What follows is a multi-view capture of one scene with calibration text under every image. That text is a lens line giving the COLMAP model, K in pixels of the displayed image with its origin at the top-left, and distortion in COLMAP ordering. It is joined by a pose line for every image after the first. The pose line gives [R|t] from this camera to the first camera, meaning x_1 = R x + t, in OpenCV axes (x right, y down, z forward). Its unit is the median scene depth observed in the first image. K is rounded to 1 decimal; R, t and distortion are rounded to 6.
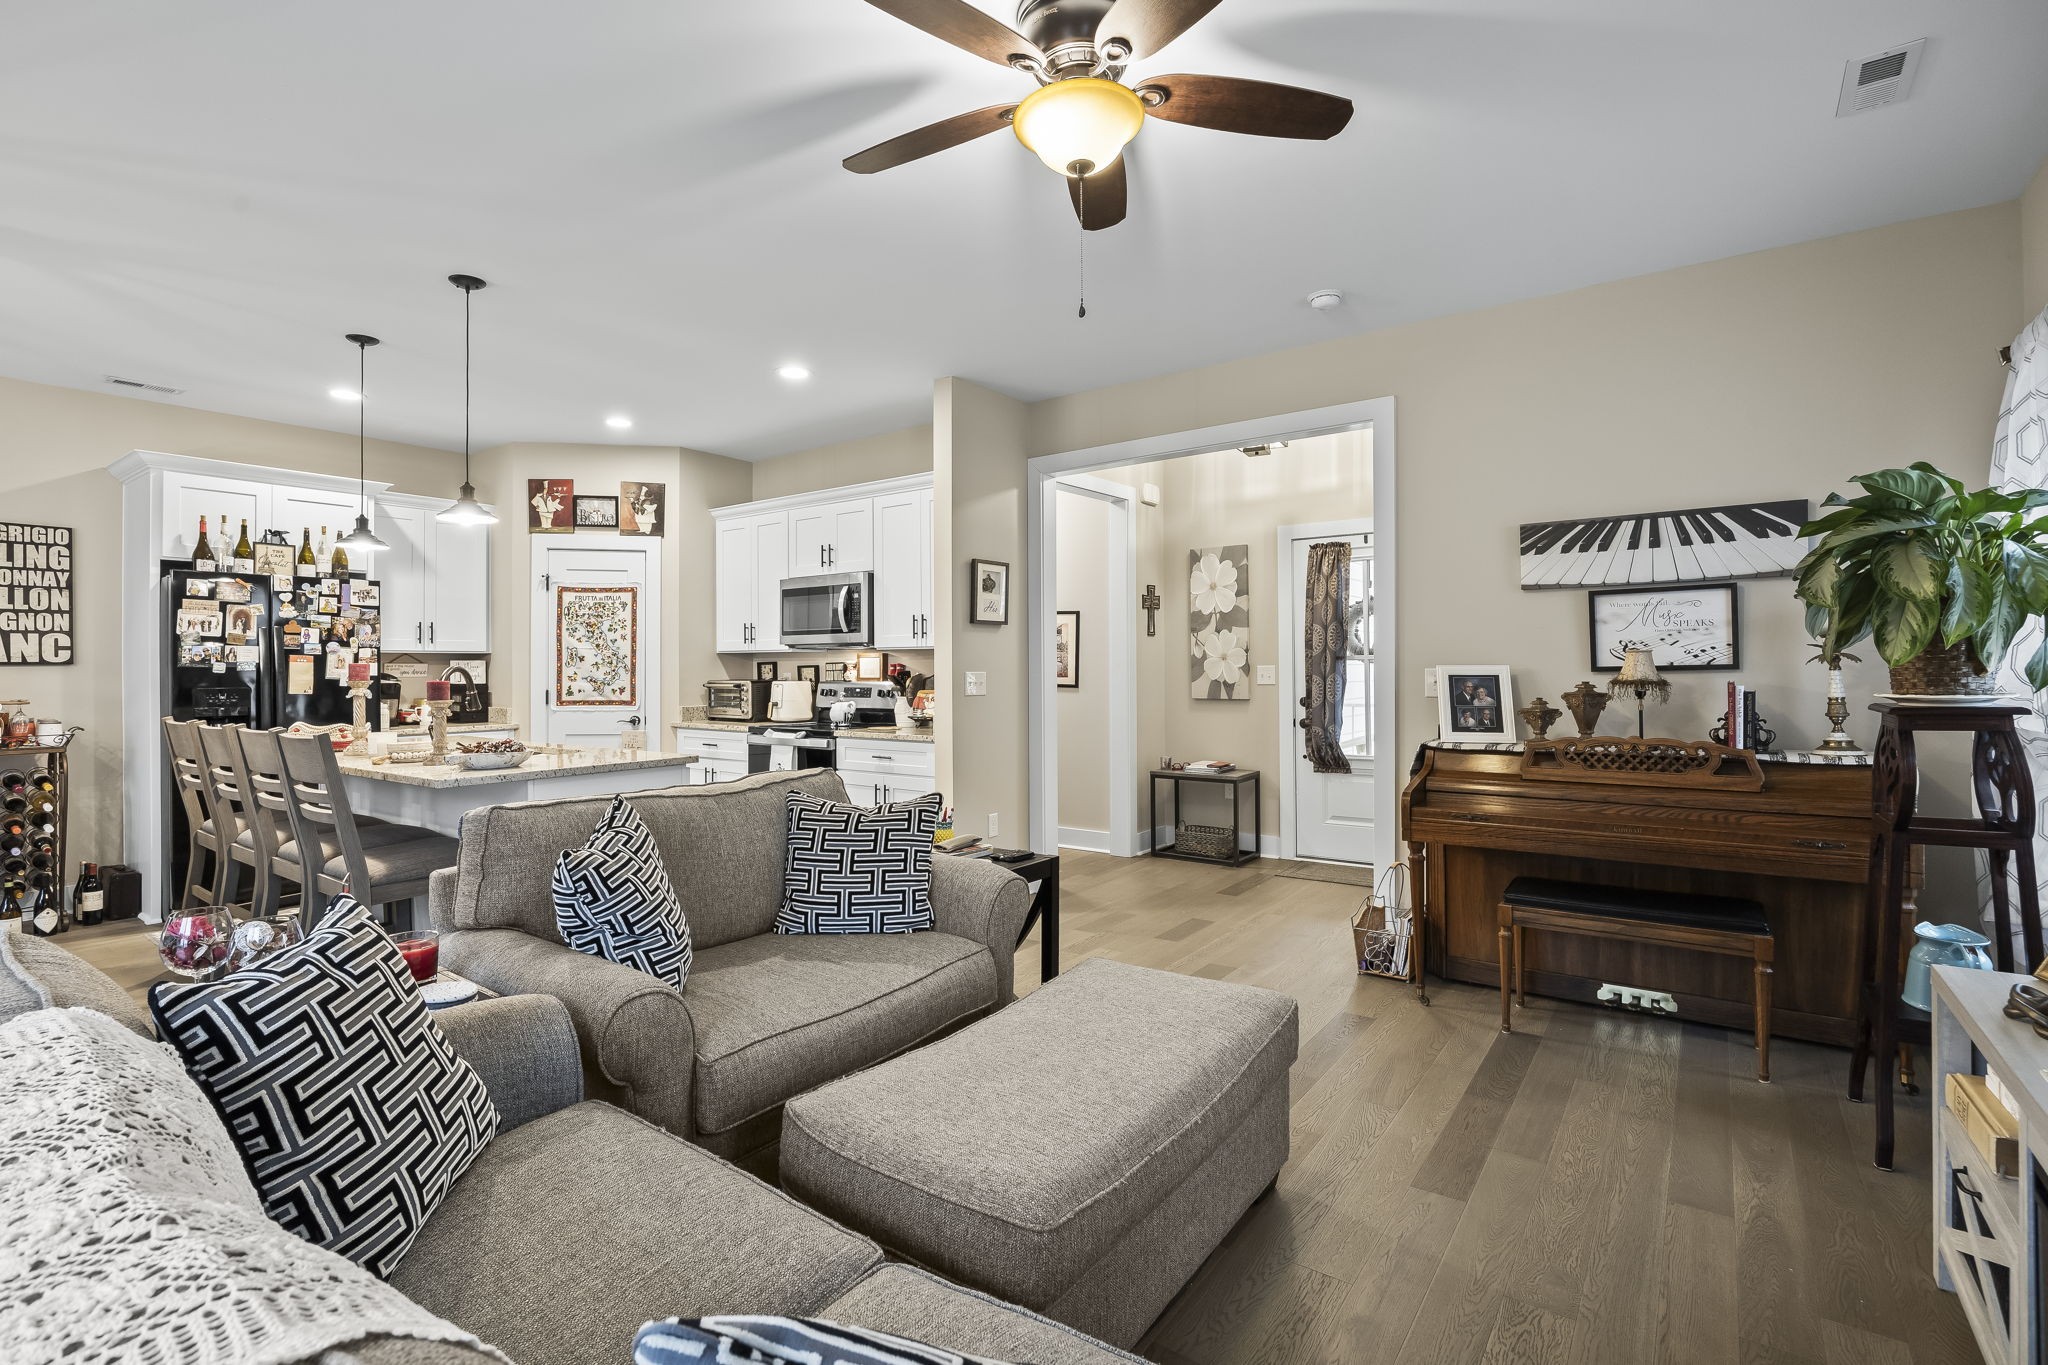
lens RADIAL K [[935.3, 0, 1019.4], [0, 935.3, 665.9], [0, 0, 1]] dist [-0.014511, -0.000700]
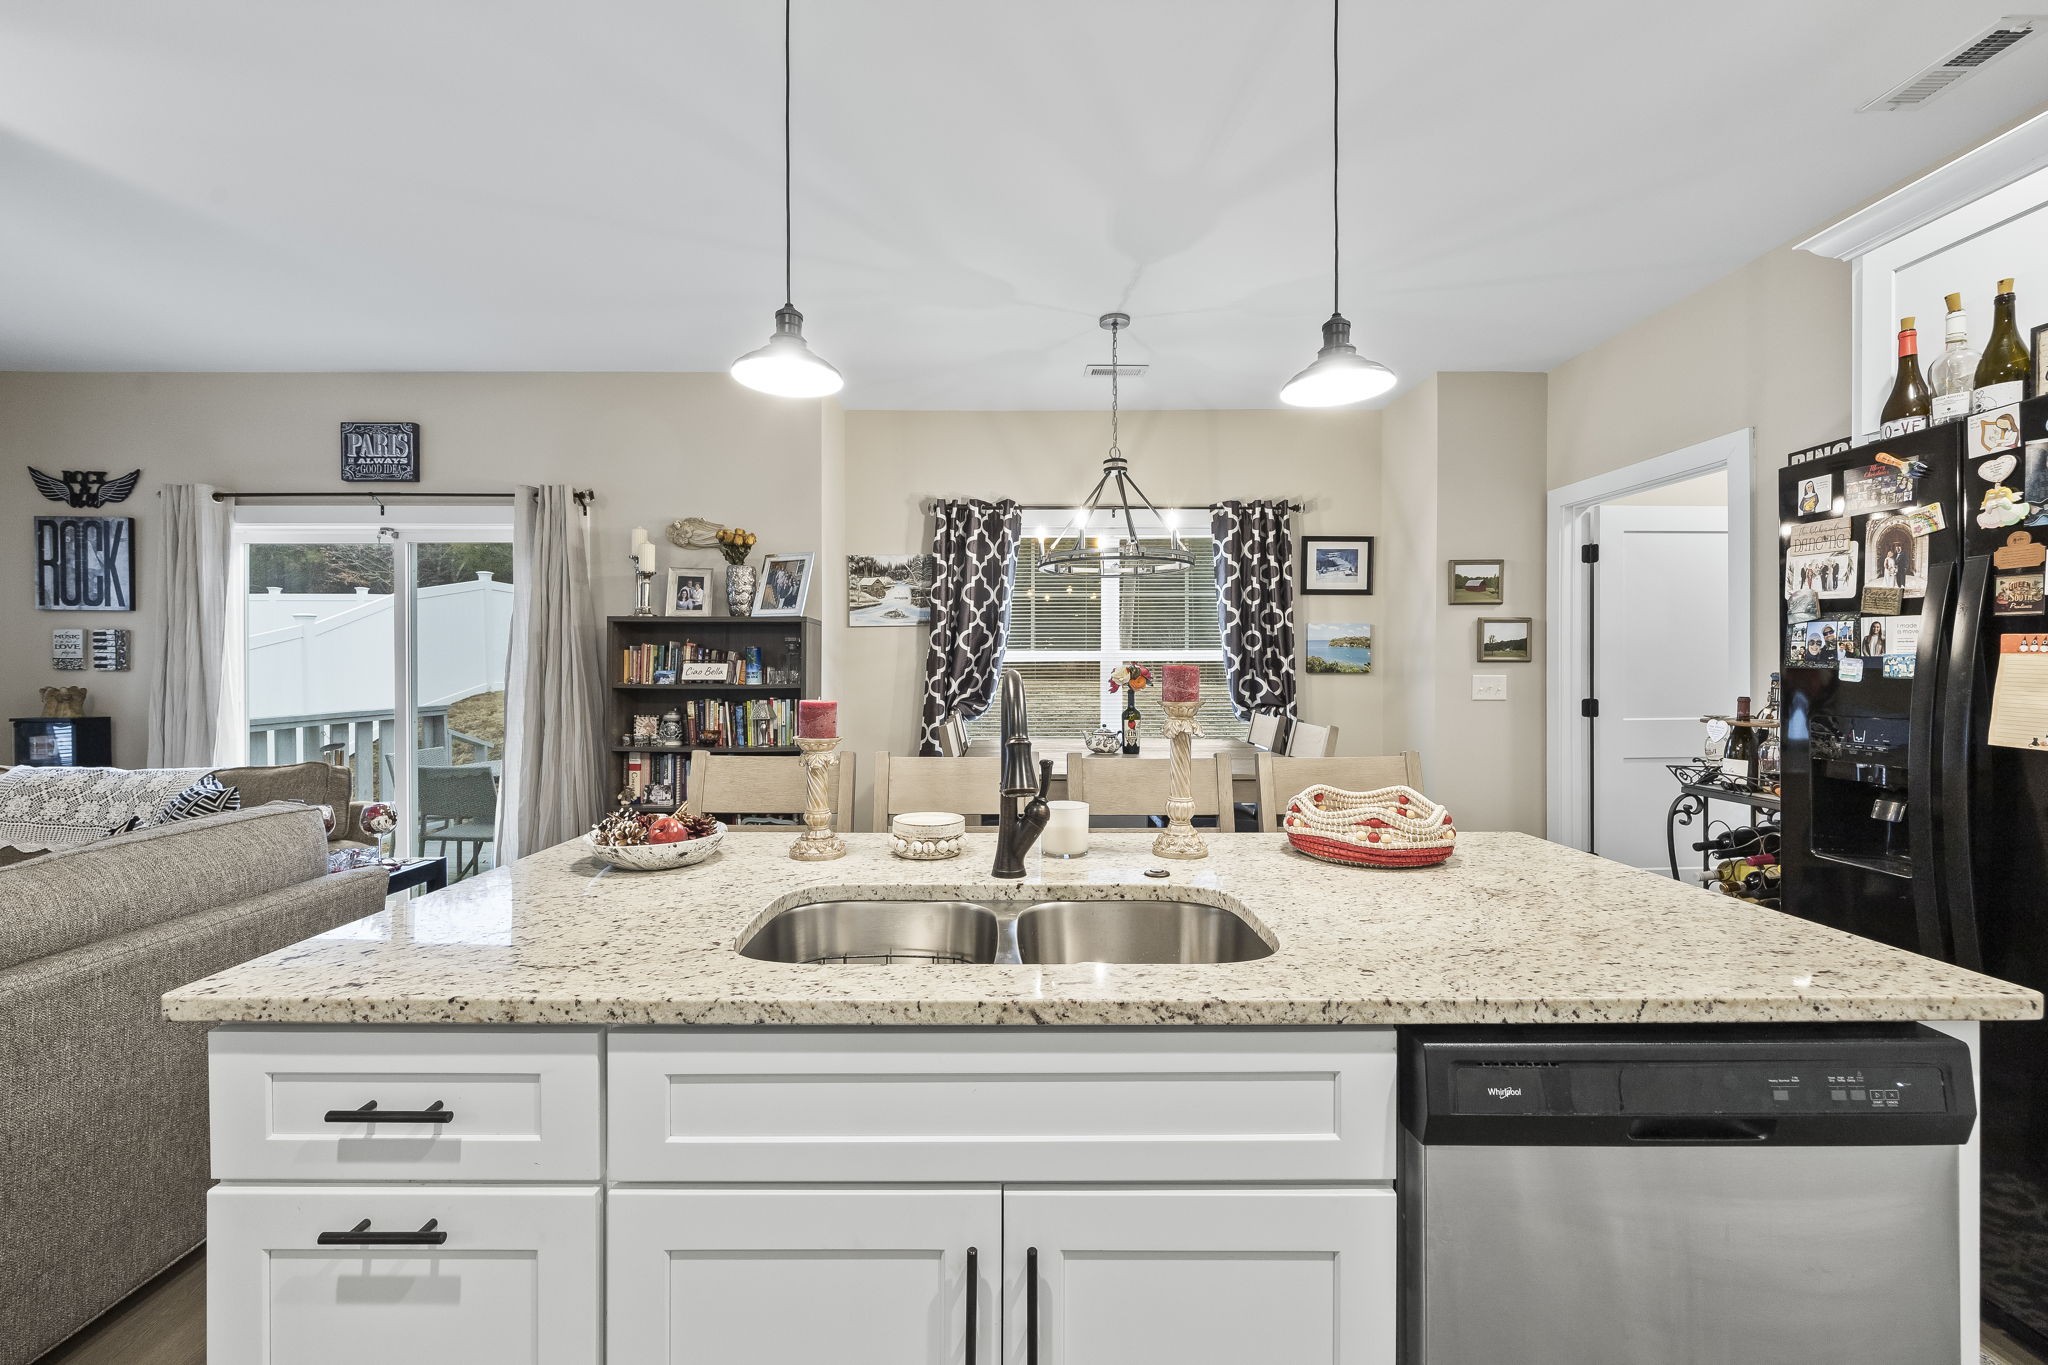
lens RADIAL K [[820.3, 0, 1002.0], [0, 820.3, 671.8], [0, 0, 1]] dist [-0.003530, 0.000450]
pose [[-0.806945, 0.006855, -0.590586, -0.319135], [0.007984, 0.999968, 0.000697, -0.000771], [0.590572, -0.004153, -0.806974, 1.074209]]
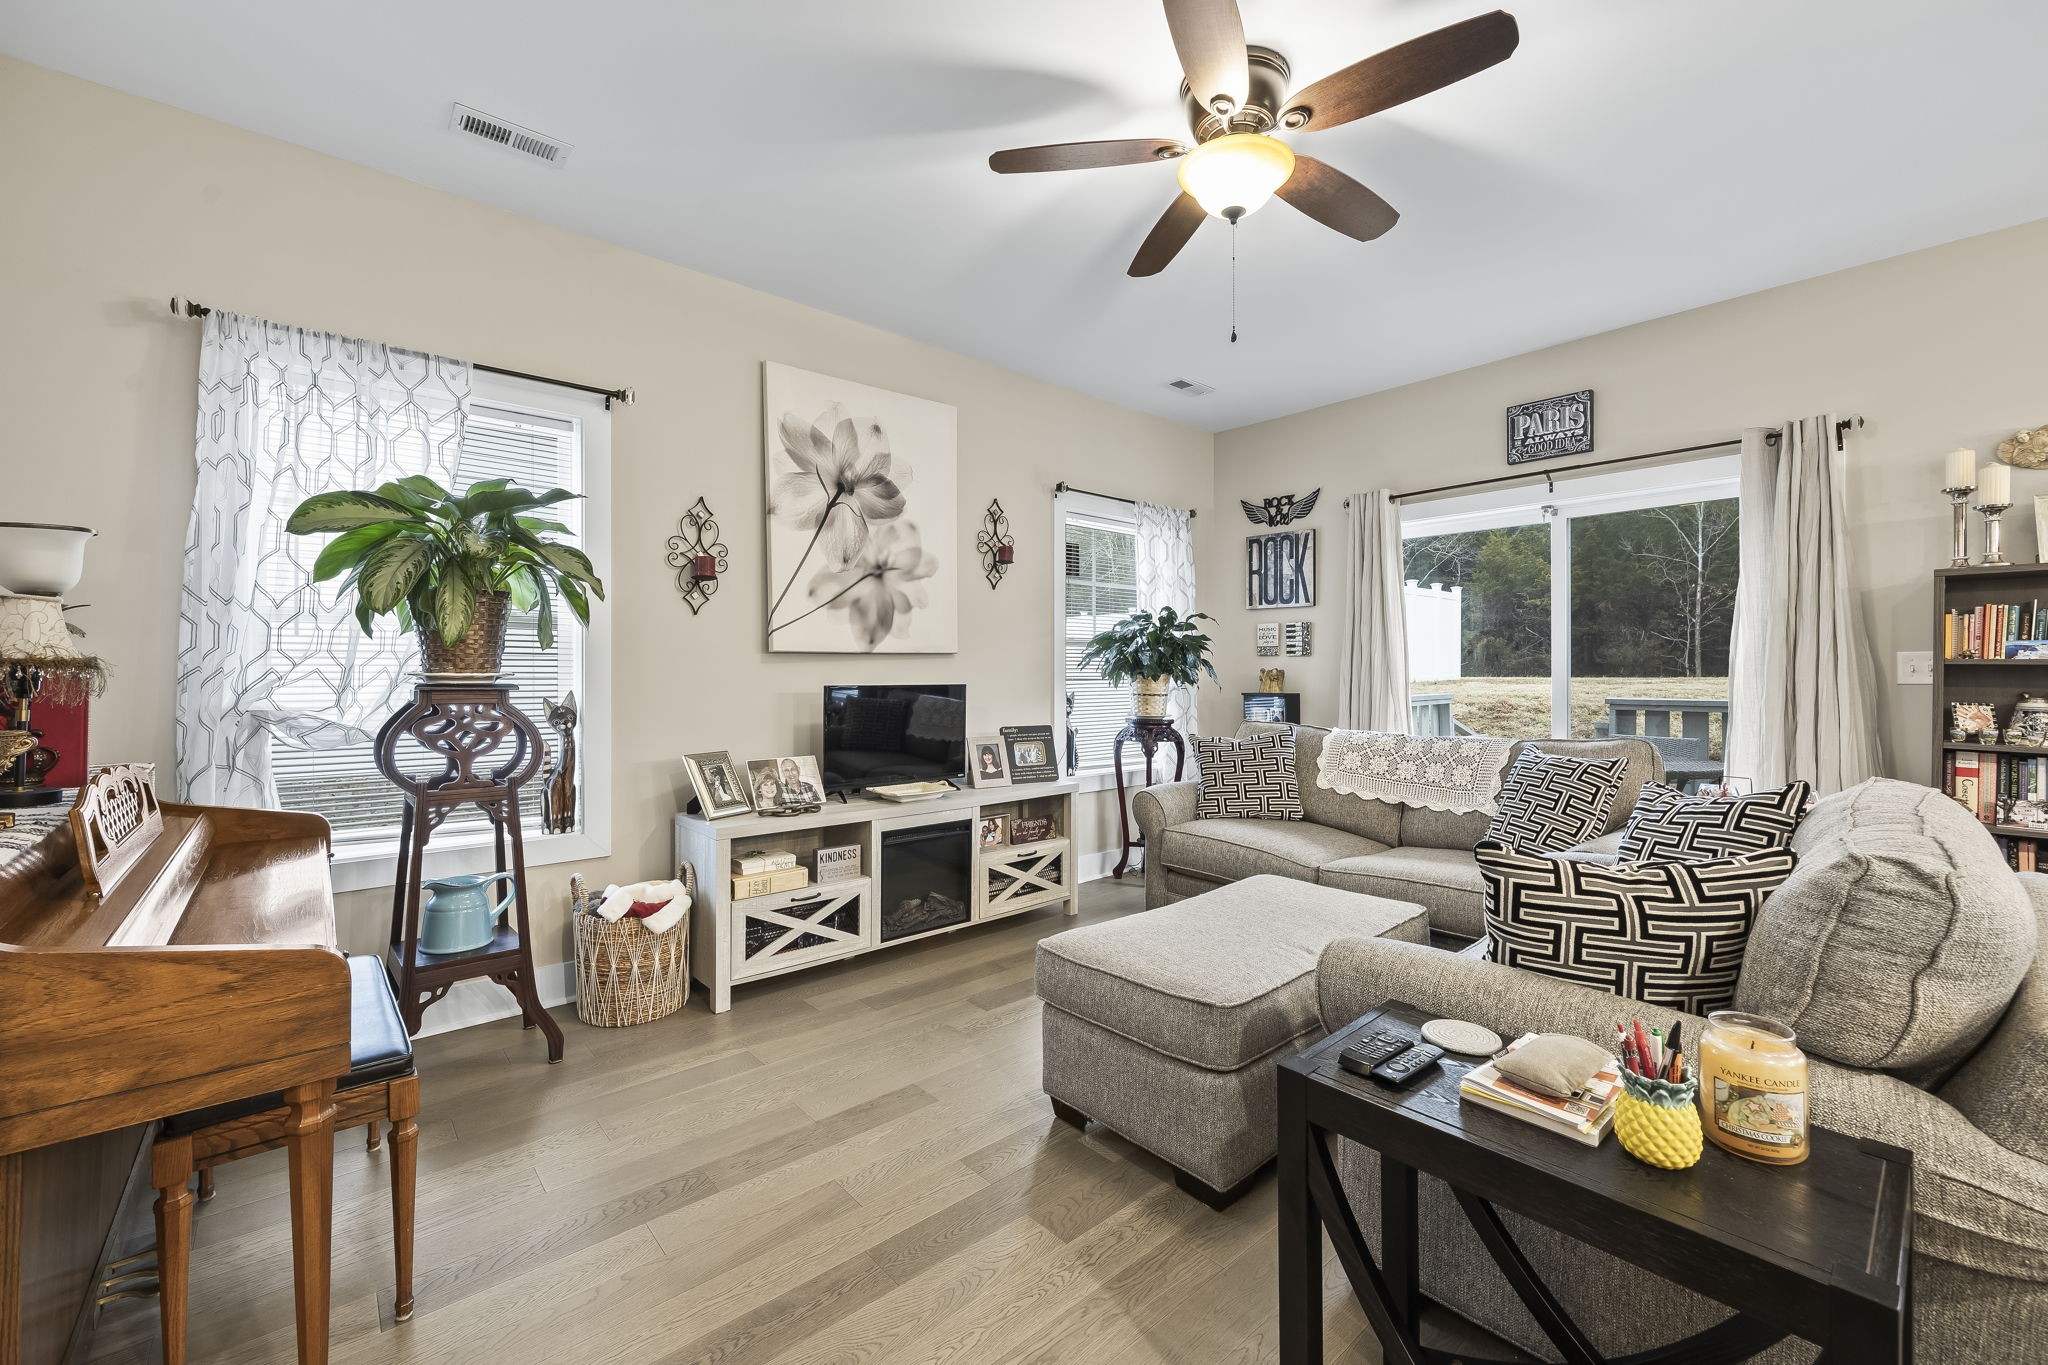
lens RADIAL K [[820.3, 0, 1034.0], [0, 820.3, 677.4], [0, 0, 1]] dist [-0.003530, 0.000450]
pose [[-0.978377, 0.006705, 0.206719, 0.073343], [0.006429, 0.999977, -0.002005, 0.020371], [-0.206728, -0.000633, -0.978398, 0.920467]]
